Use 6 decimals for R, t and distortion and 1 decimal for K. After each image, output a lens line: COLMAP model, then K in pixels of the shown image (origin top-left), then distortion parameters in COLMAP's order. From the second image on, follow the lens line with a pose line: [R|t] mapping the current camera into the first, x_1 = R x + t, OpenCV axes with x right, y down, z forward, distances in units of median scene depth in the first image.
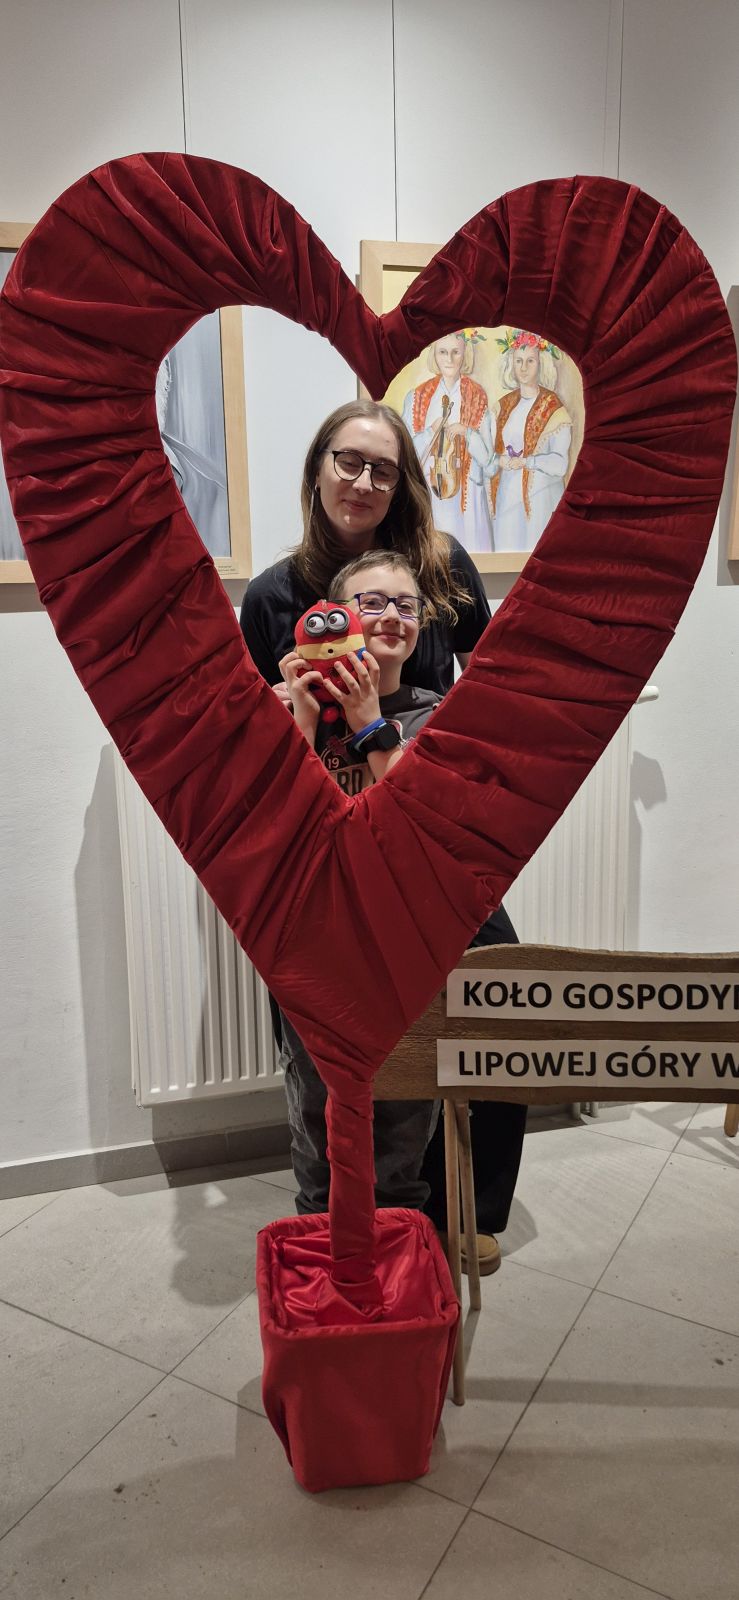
lens RADIAL K [[1237.5, 0, 371.4], [0, 1237.5, 796.6], [0, 0, 1]] dist [0.119696, -0.205385]
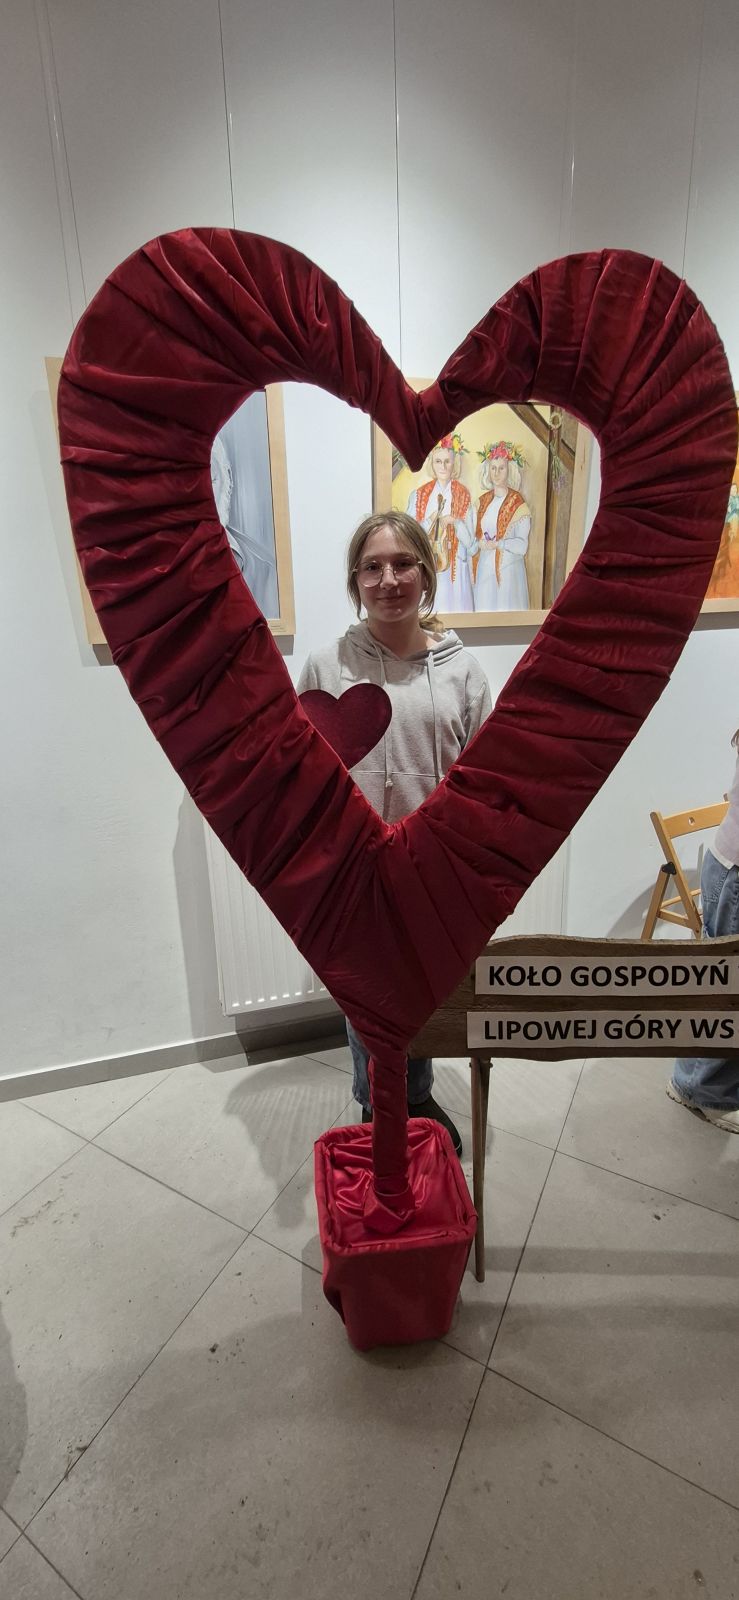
lens RADIAL K [[672.1, 0, 355.1], [0, 672.1, 787.5], [0, 0, 1]] dist [-0.001625, 0.000015]
pose [[0.999861, -0.016332, -0.003471, -0.048207], [0.016502, 0.998268, 0.056465, -0.073674], [0.002542, -0.056515, 0.998399, 0.388418]]
